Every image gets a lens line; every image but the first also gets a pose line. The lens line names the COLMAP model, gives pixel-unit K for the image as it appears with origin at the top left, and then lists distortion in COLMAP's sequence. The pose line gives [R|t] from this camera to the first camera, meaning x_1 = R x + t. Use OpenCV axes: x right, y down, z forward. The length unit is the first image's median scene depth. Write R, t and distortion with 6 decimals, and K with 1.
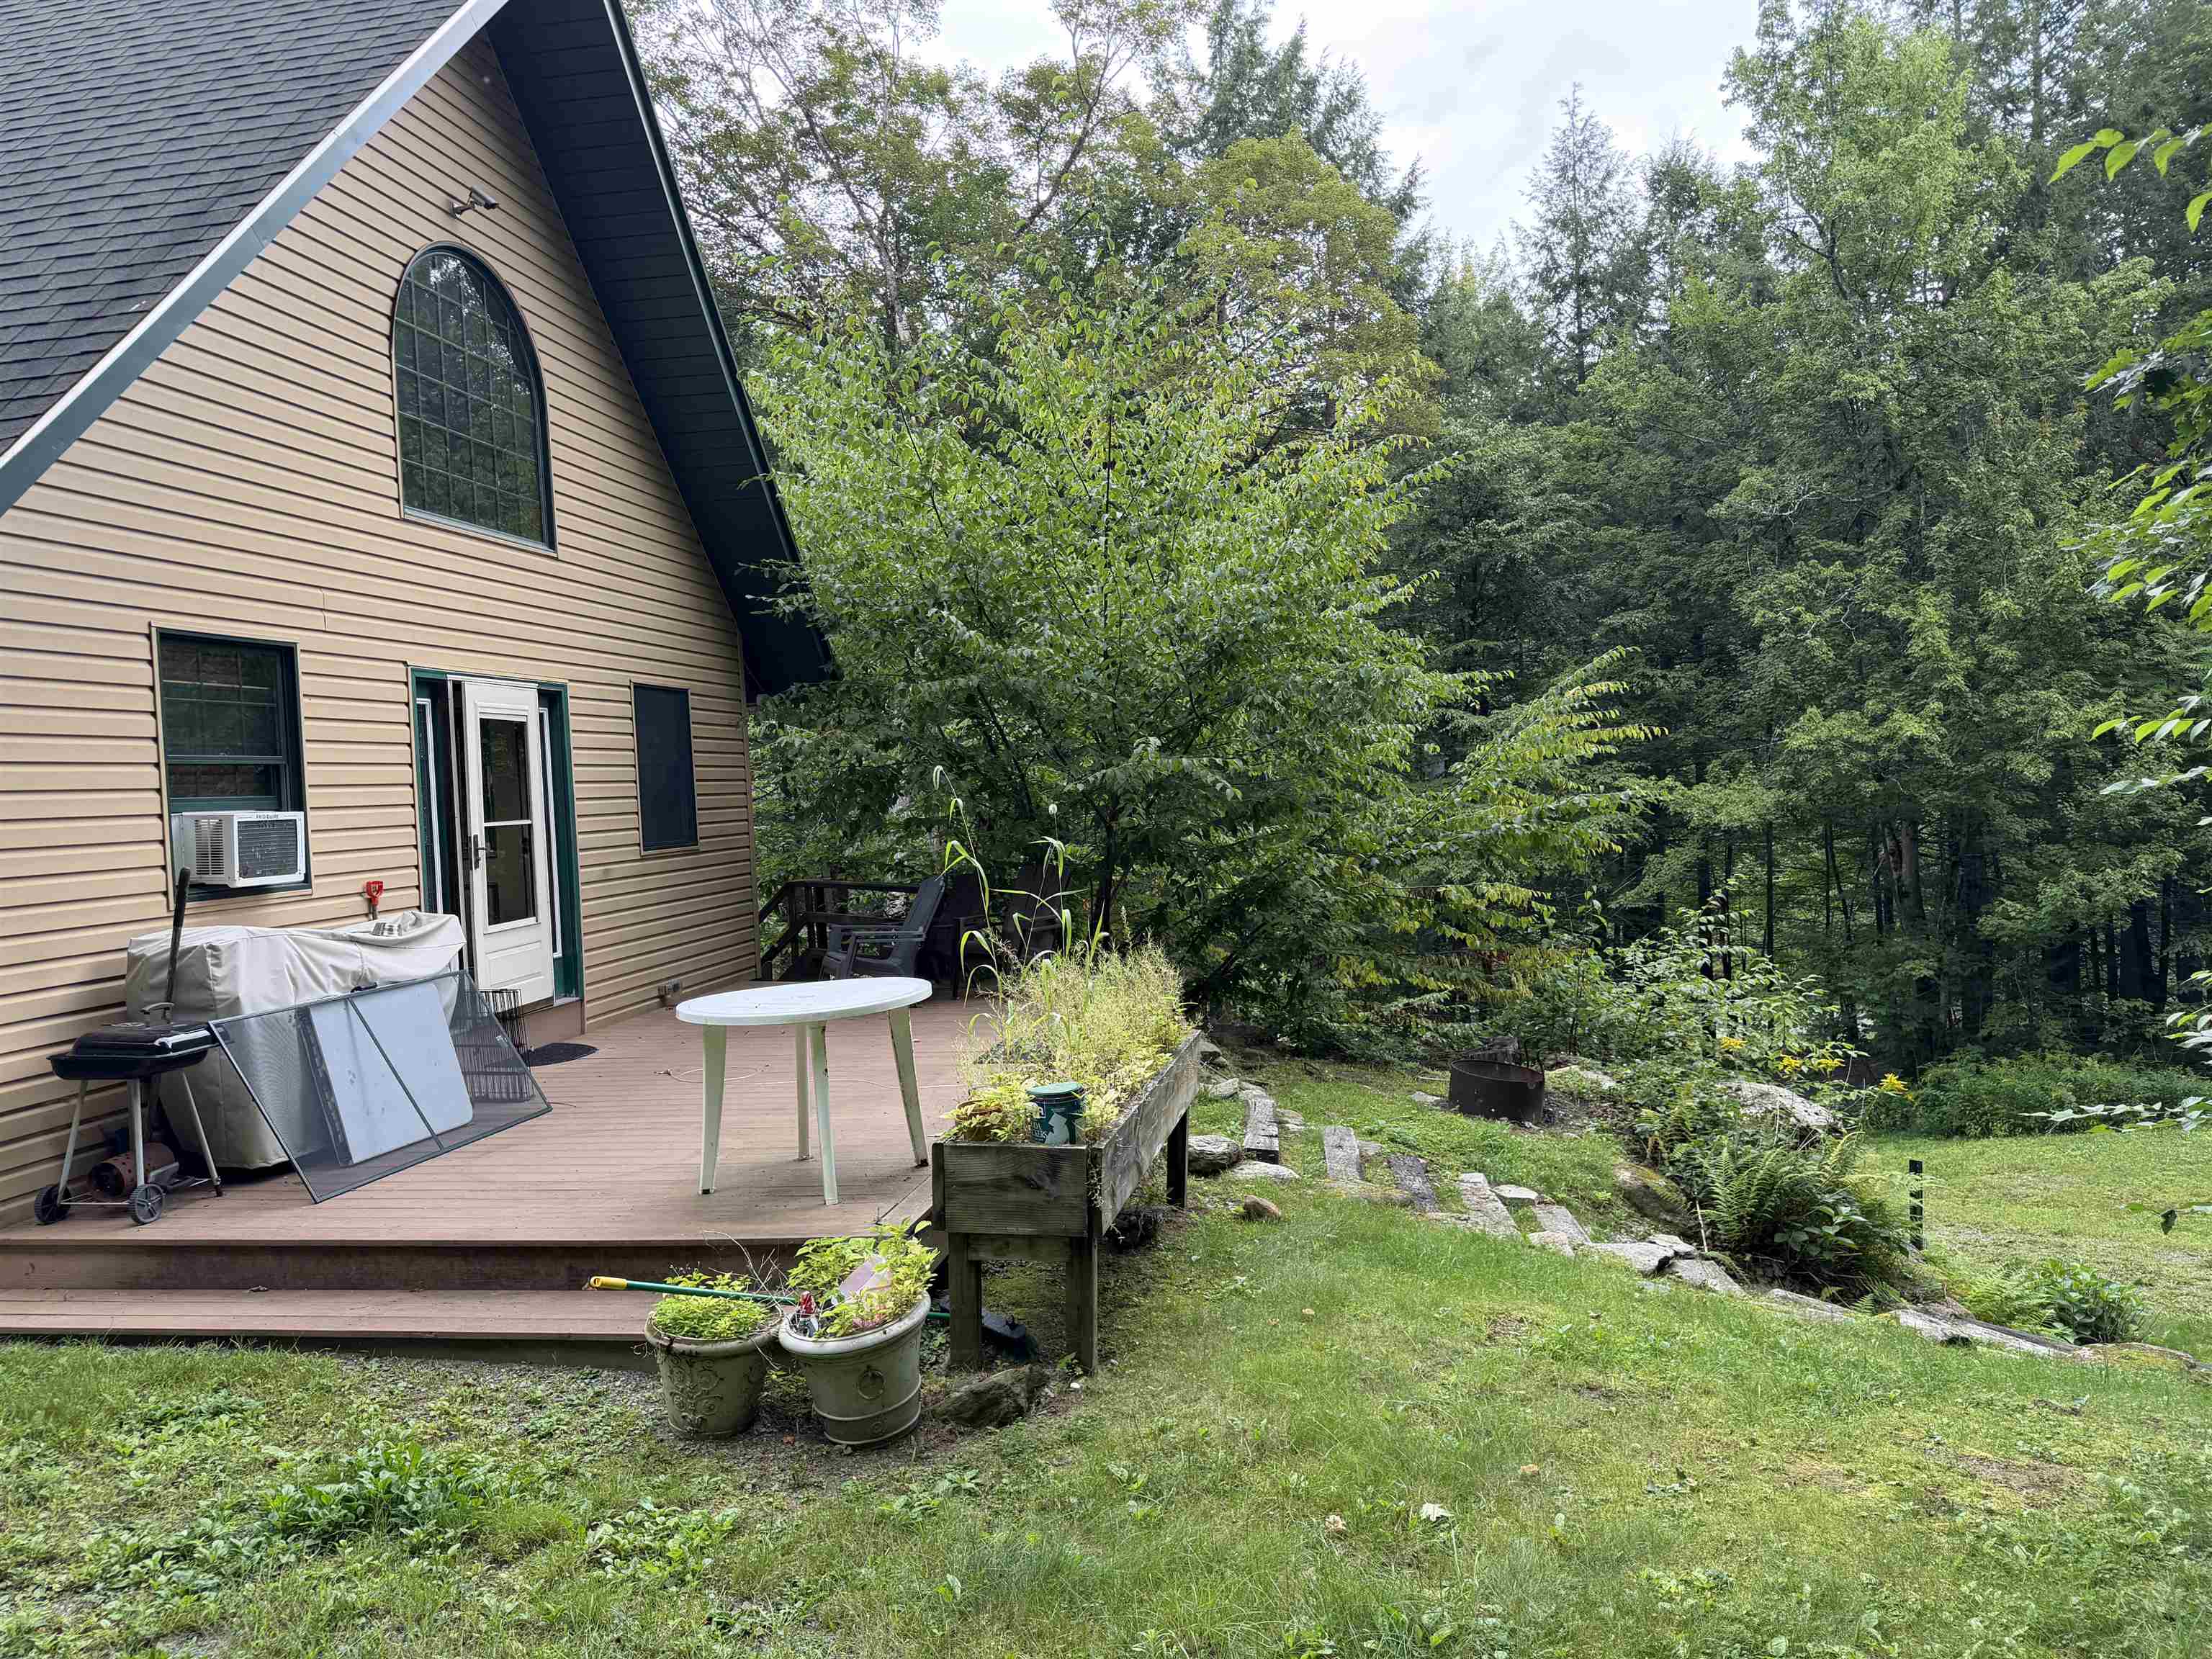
lens RADIAL K [[1573.2, 0, 1107.5], [0, 1573.2, 808.5], [0, 0, 1]] dist [0.064471, -0.070893]
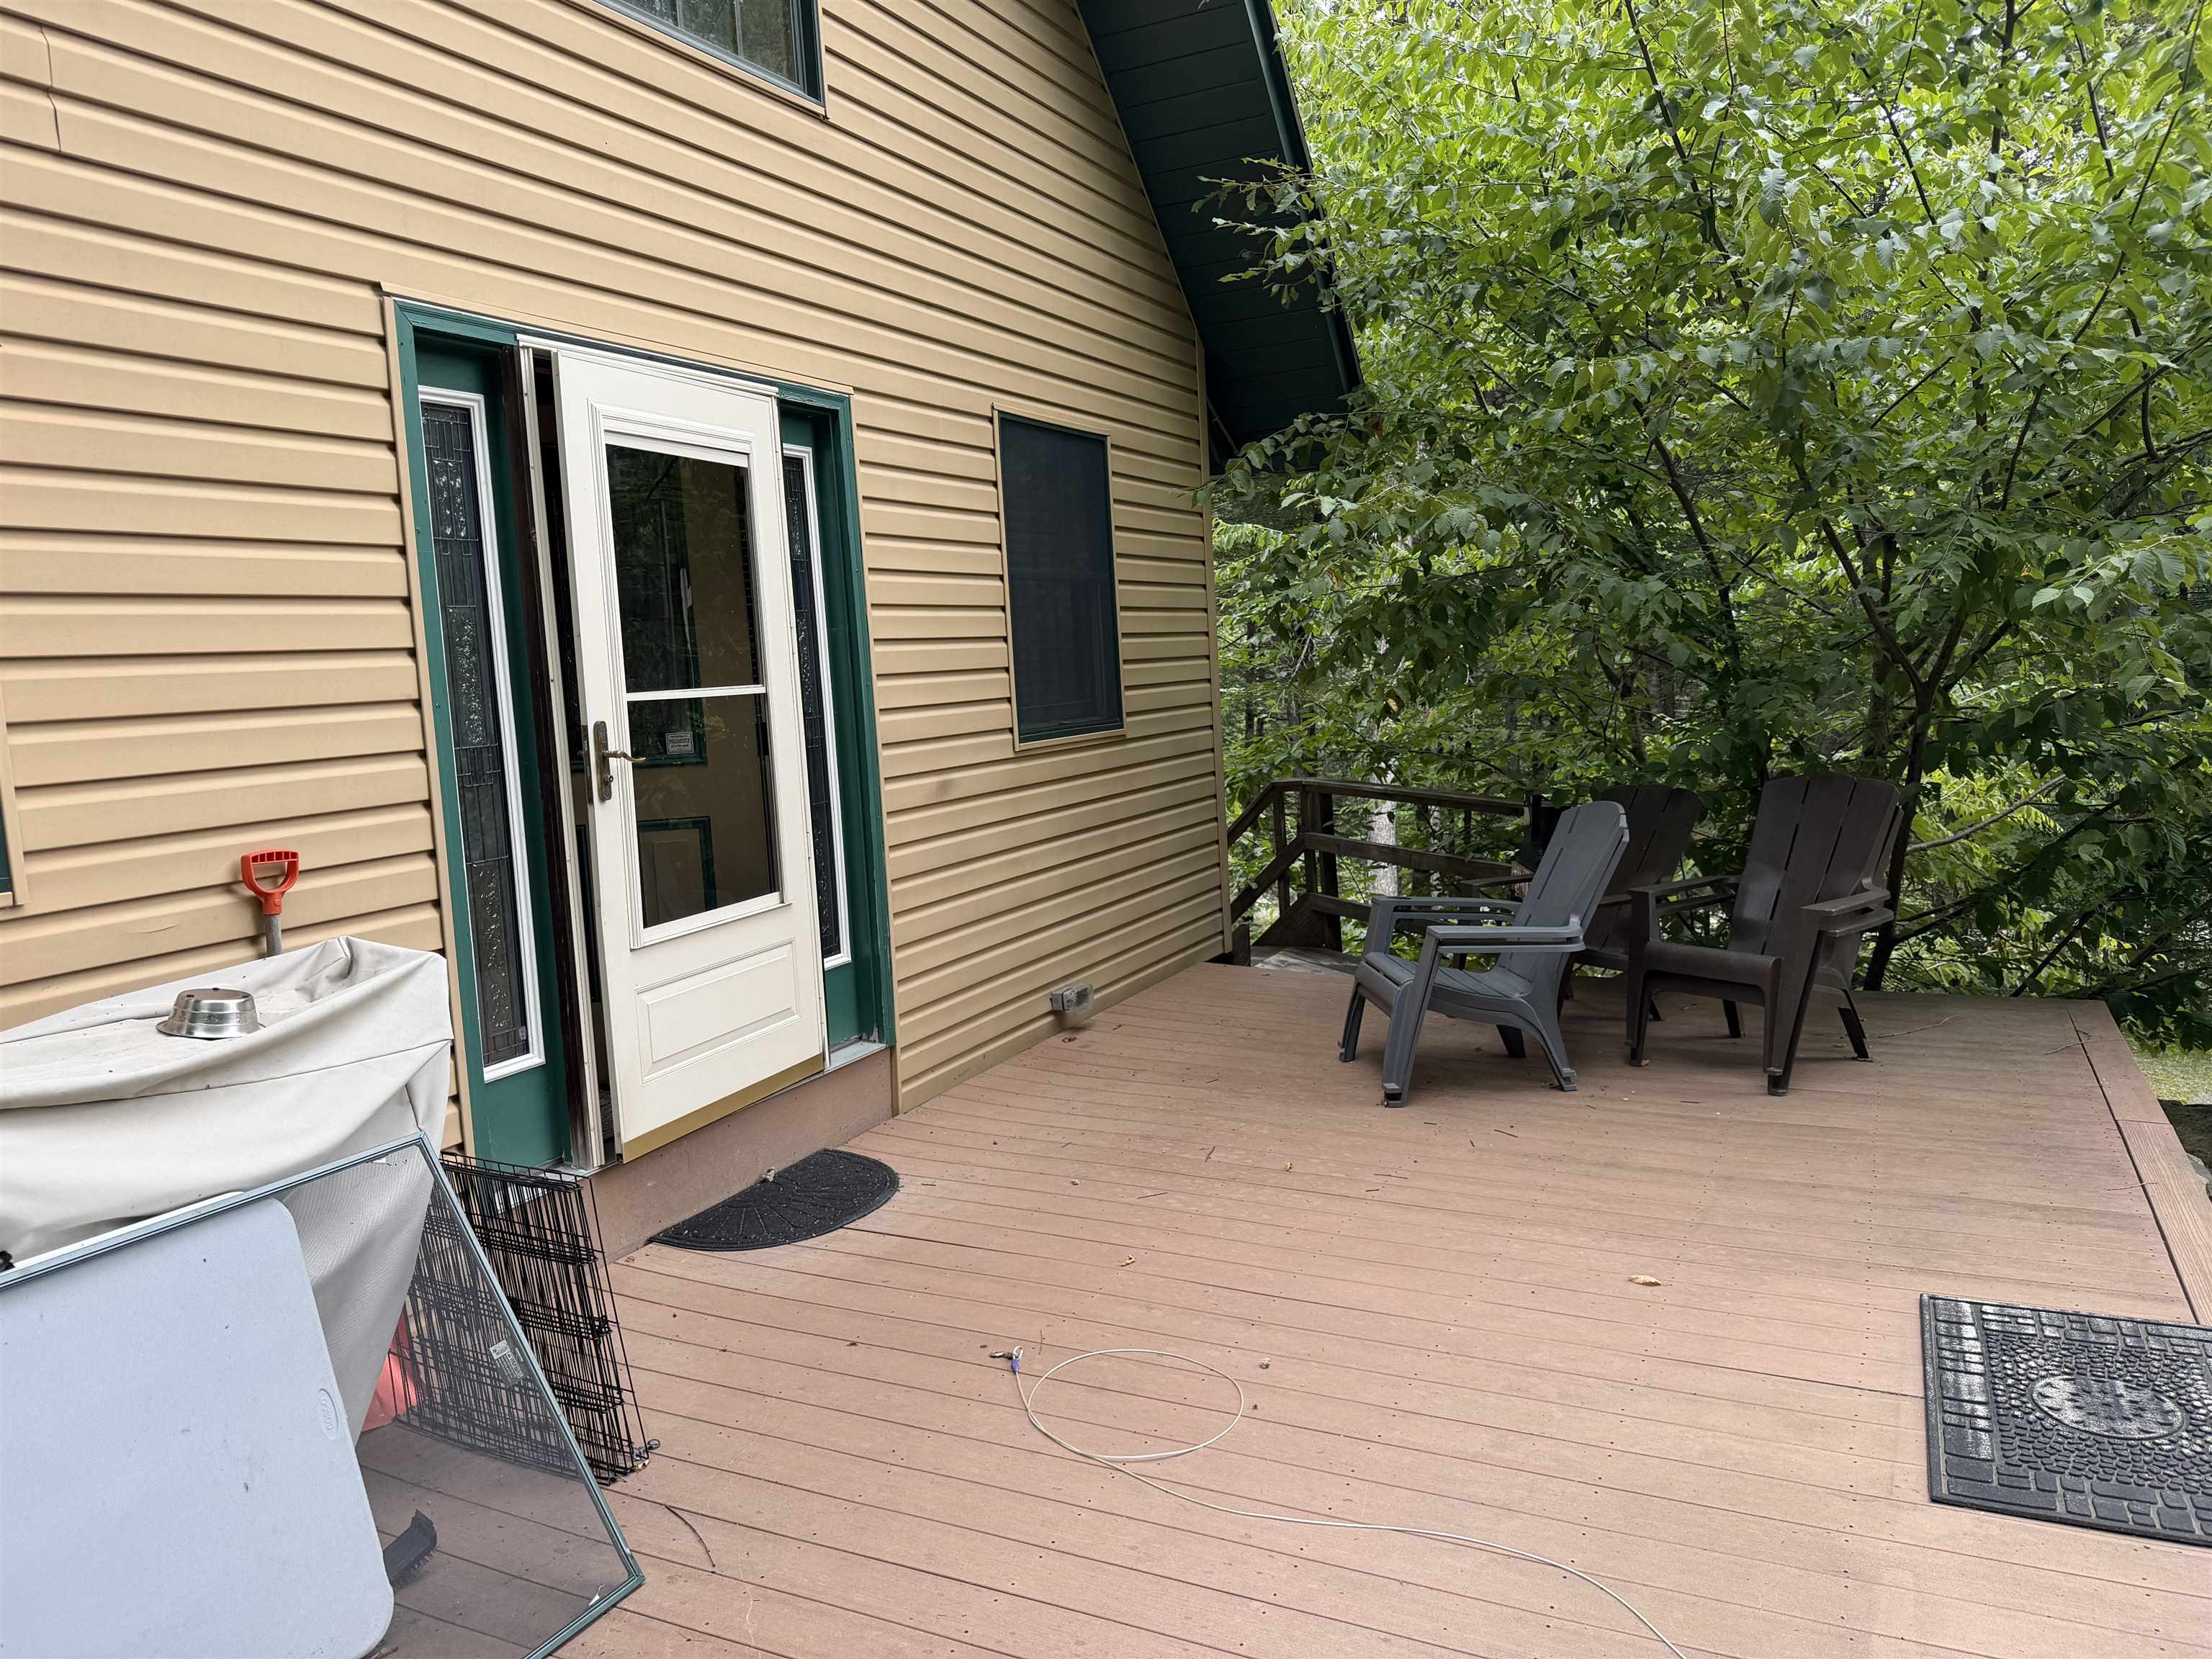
lens RADIAL K [[1541.3, 0, 1107.5], [0, 1541.3, 805.9], [0, 0, 1]] dist [0.092752, -0.087609]
pose [[0.959019, 0.025230, -0.282217, -0.139058], [0.001630, 0.995520, 0.094539, -0.000319], [0.283338, -0.091124, 0.954681, 0.594807]]
